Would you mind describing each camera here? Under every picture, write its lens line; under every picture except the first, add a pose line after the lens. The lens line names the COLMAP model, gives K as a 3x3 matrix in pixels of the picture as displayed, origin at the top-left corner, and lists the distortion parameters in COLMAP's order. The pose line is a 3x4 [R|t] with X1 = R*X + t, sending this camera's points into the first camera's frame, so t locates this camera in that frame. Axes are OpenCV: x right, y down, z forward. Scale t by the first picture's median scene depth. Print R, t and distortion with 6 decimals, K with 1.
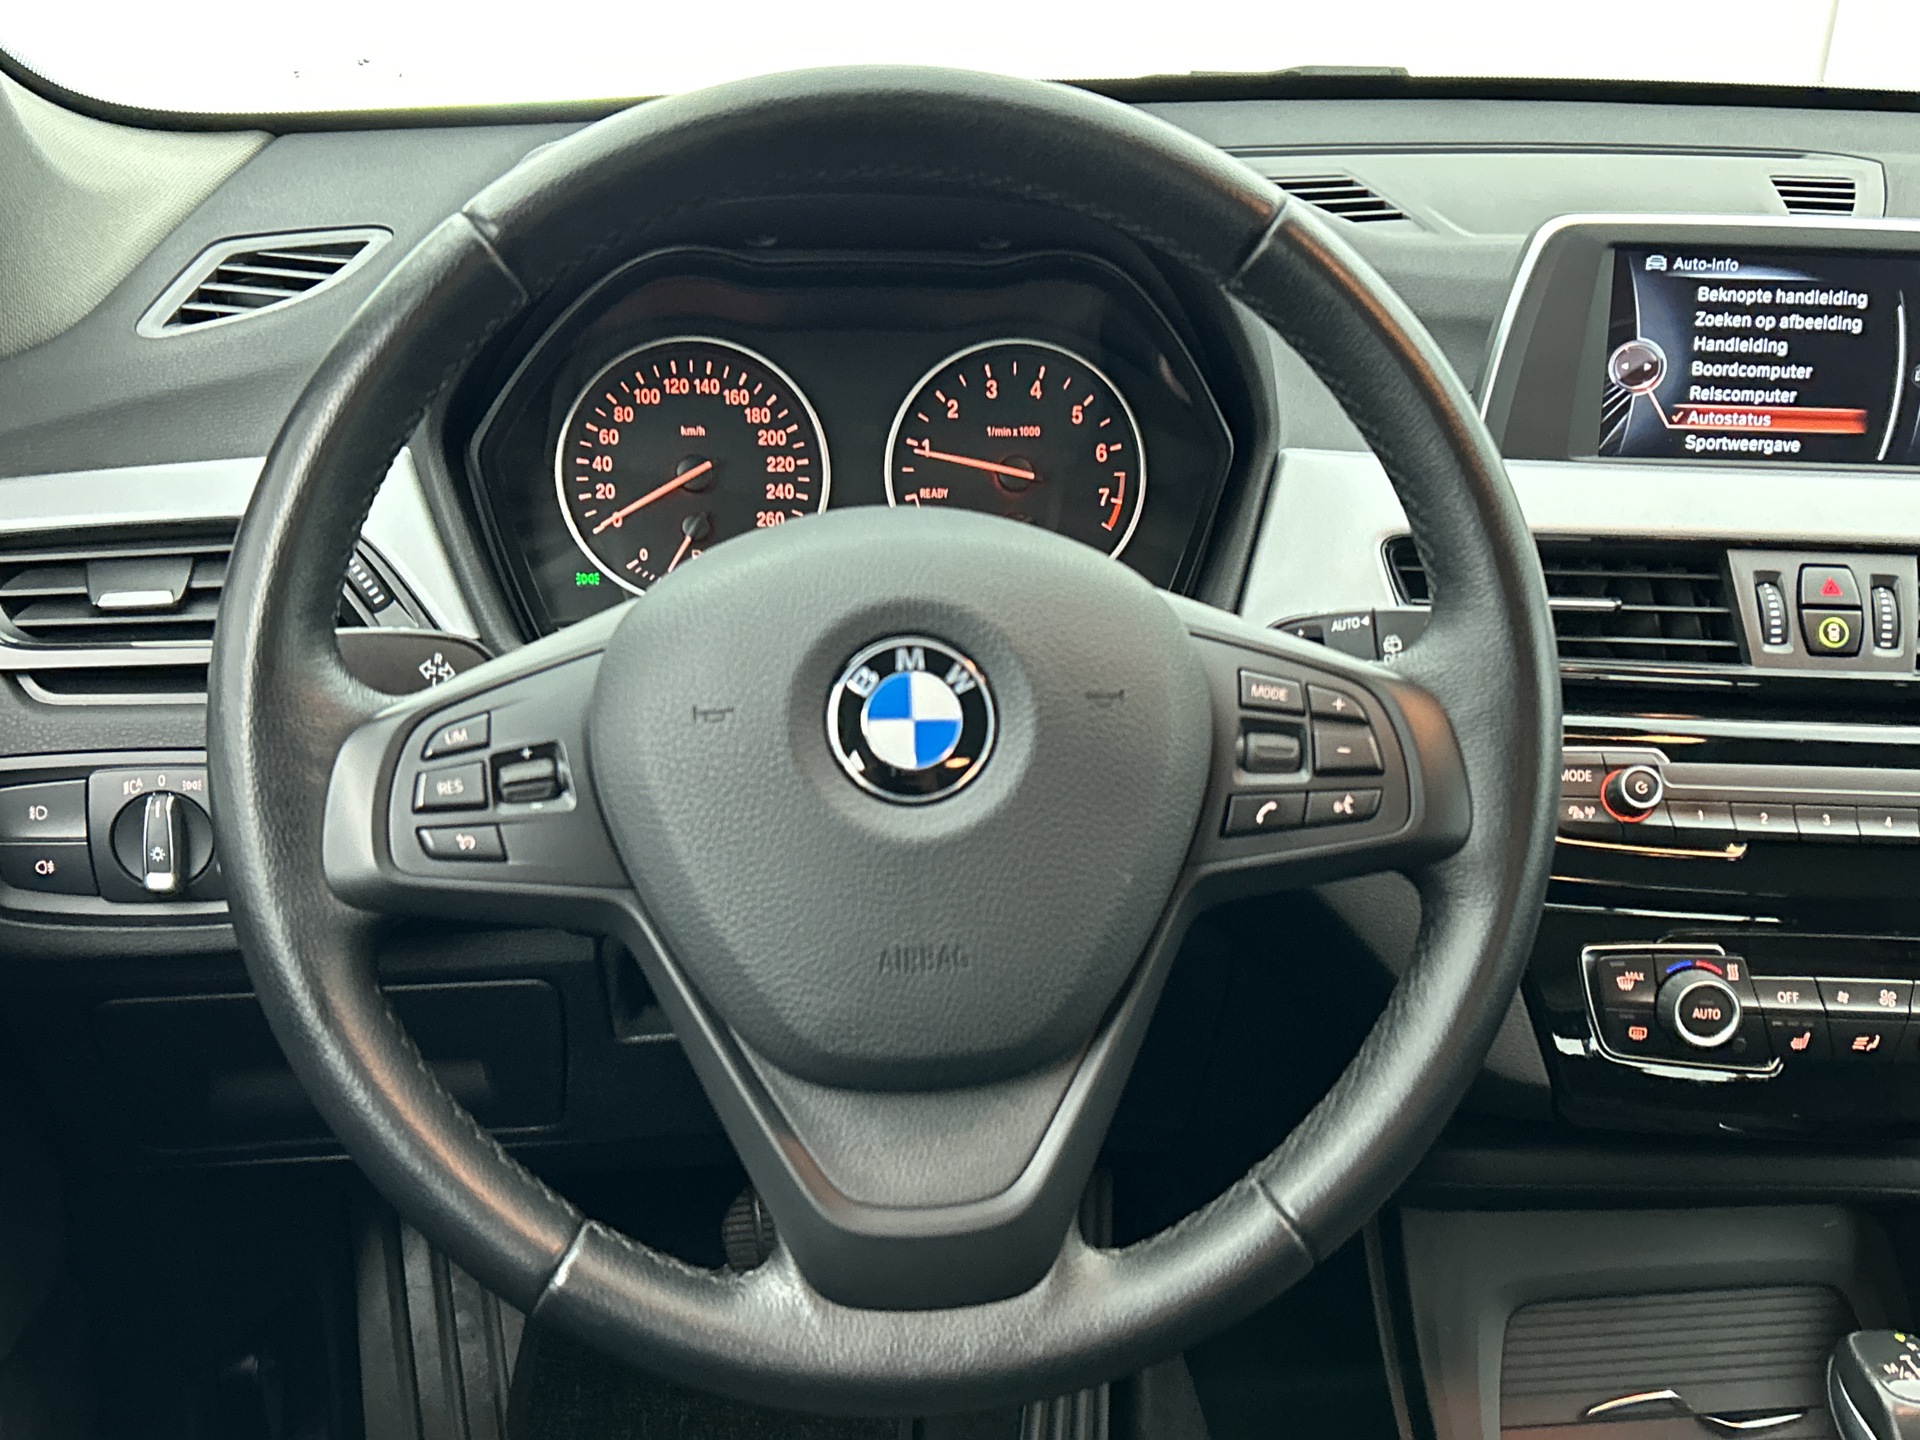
lens RADIAL K [[2159.5, 0, 960.0], [0, 2159.5, 720.0], [0, 0, 1]] dist [0.251850, -0.695598]
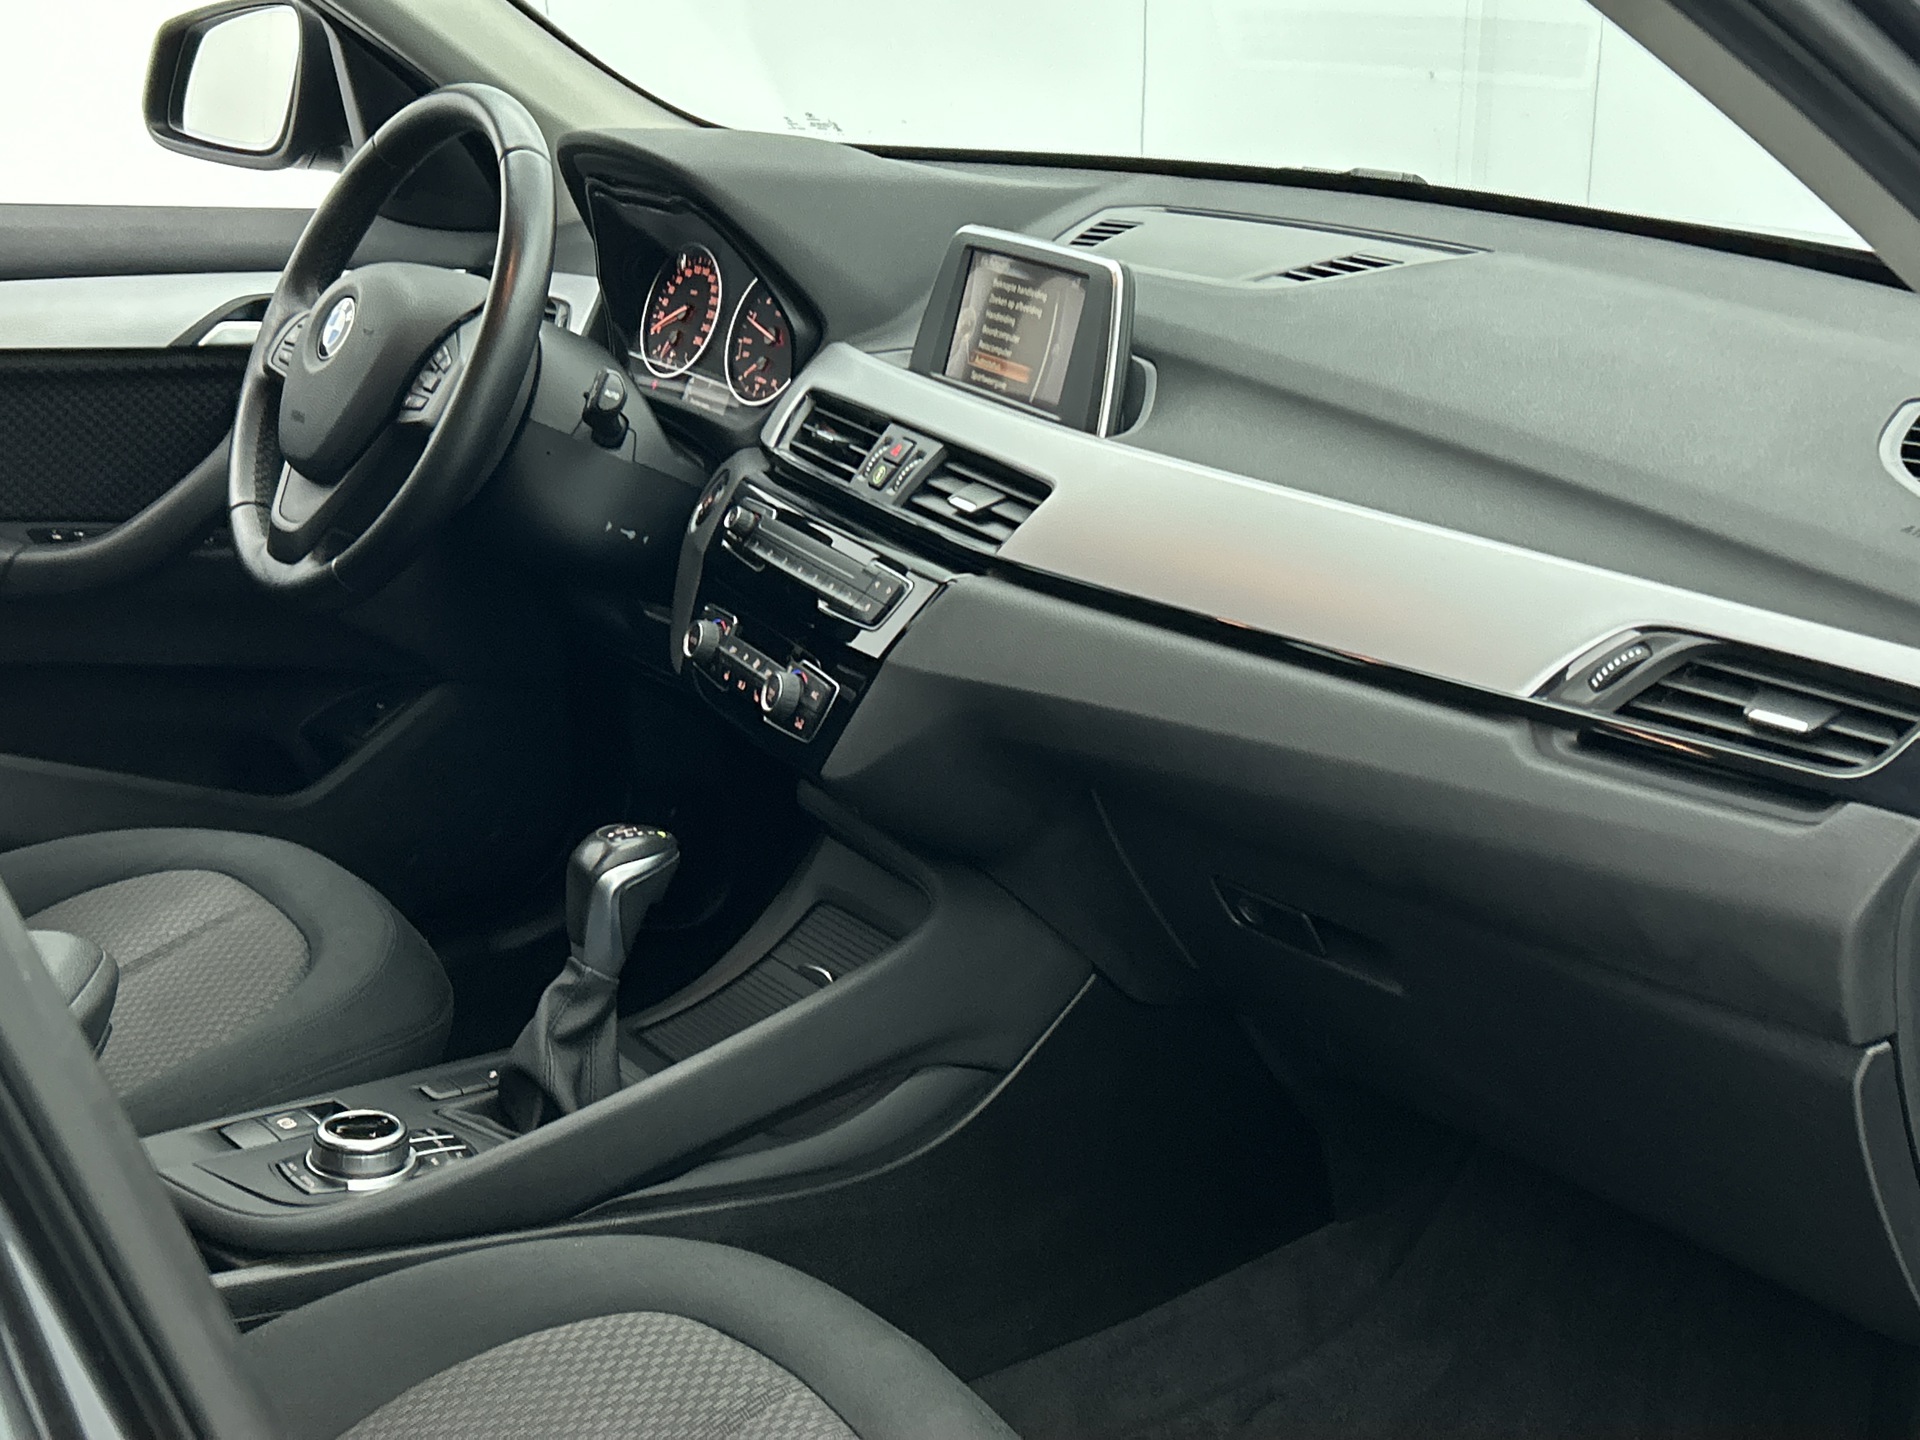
lens RADIAL K [[2585.2, 0, 960.0], [0, 2585.2, 720.0], [0, 0, 1]] dist [0.009423, 0.012398]
pose [[0.446865, 0.238053, -0.862347, 2.076157], [-0.336503, 0.937881, 0.084530, -0.050138], [0.828901, 0.252409, 0.499212, 0.143490]]
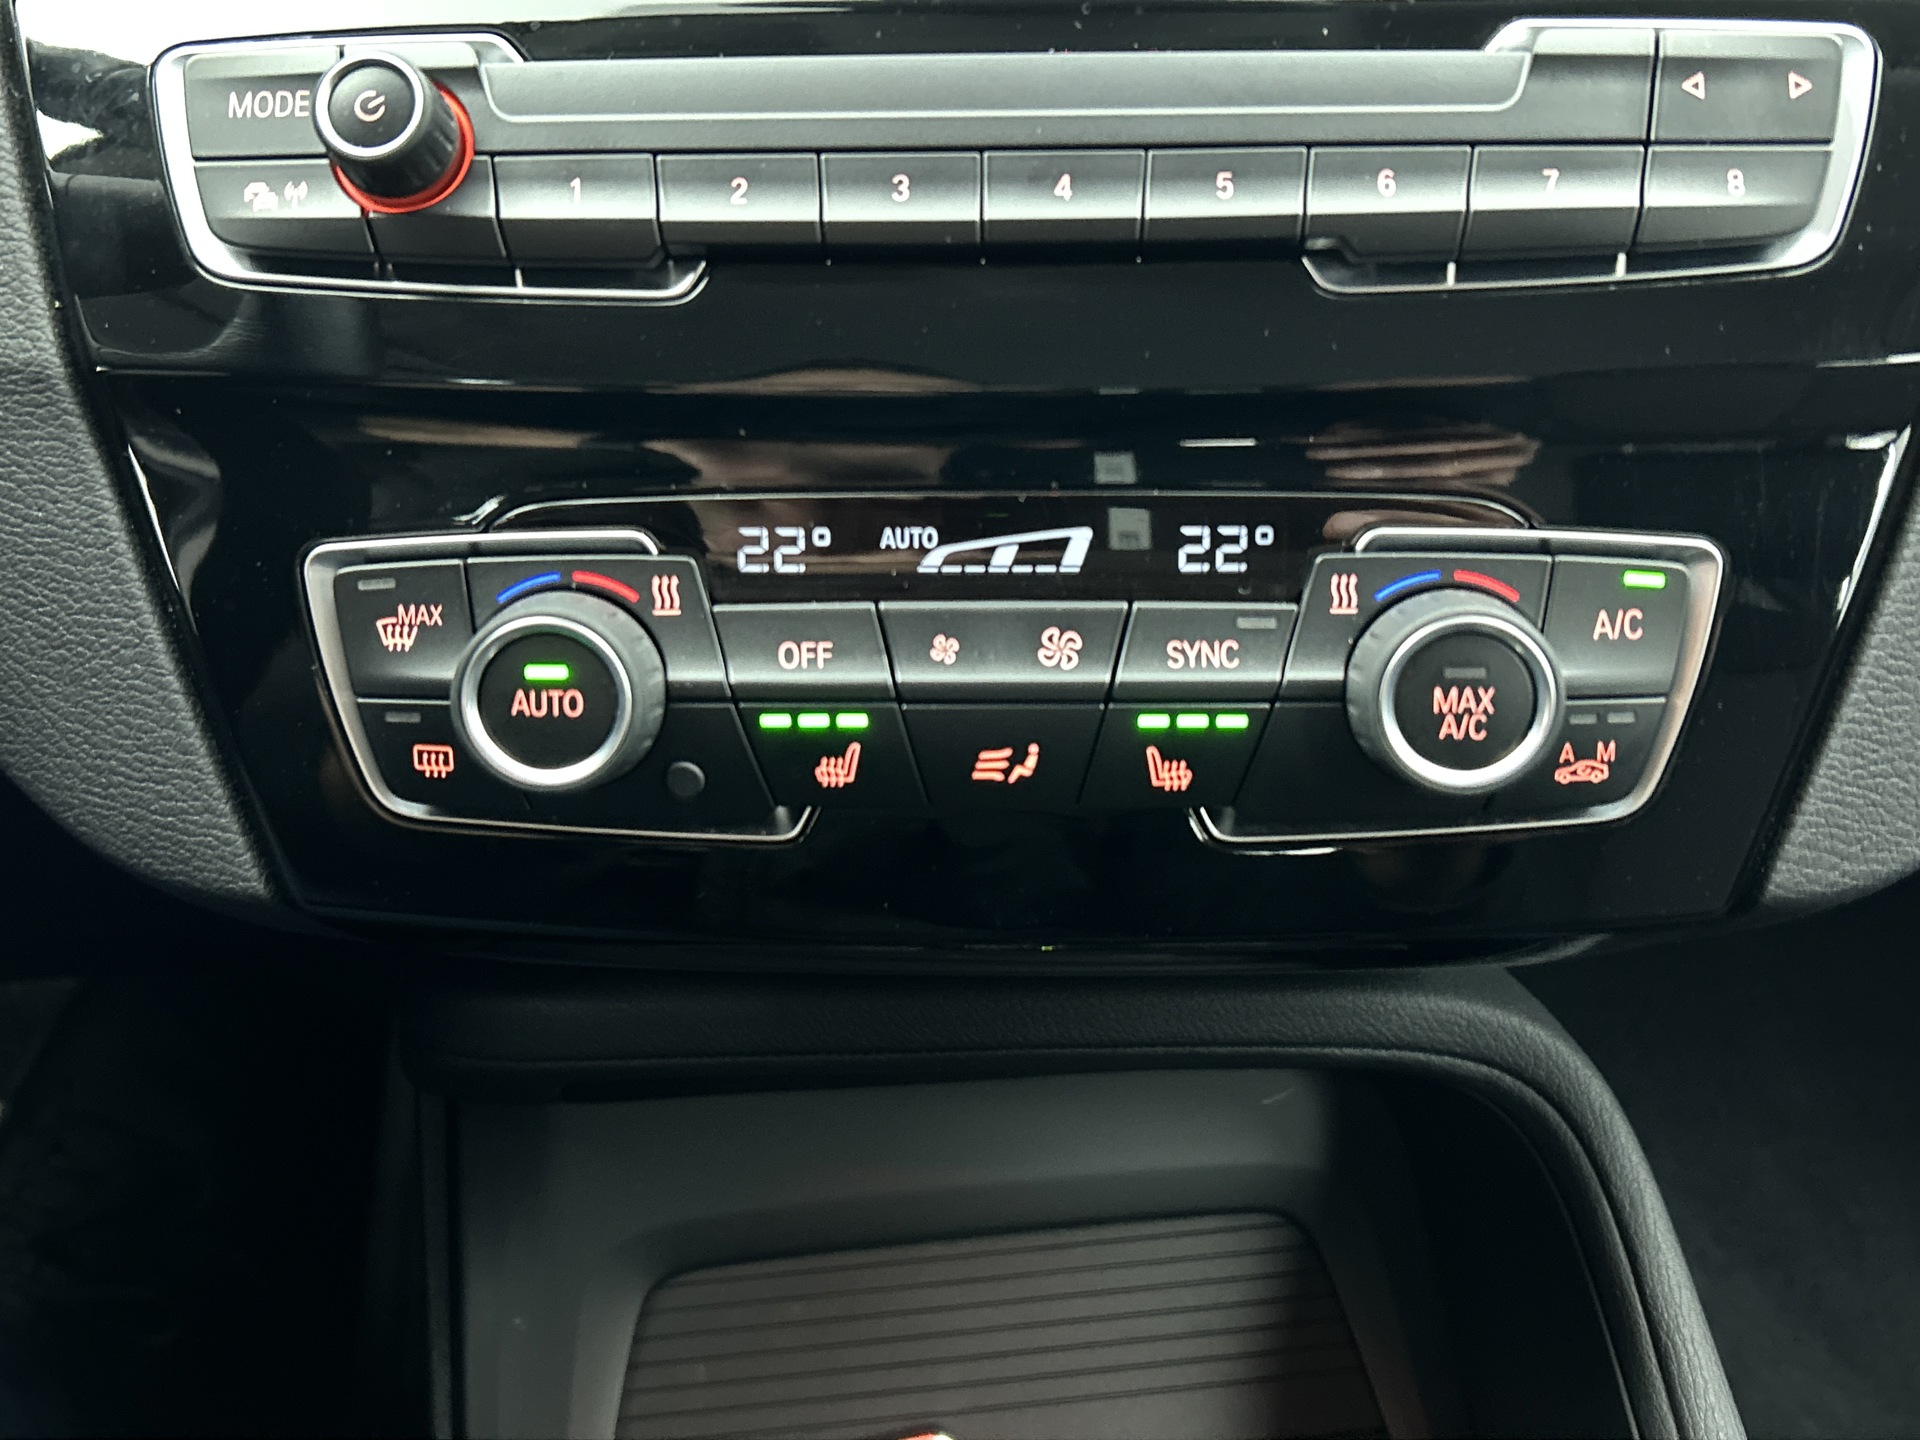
lens RADIAL K [[1992.3, 0, 989.7], [0, 1992.3, 720.7], [0, 0, 1]] dist [0.010563, -0.014247]
pose [[0.998316, -0.031468, -0.048729, 0.400326], [0.037114, 0.992118, 0.119683, 0.090893], [0.044579, -0.121290, 0.991616, 0.614951]]
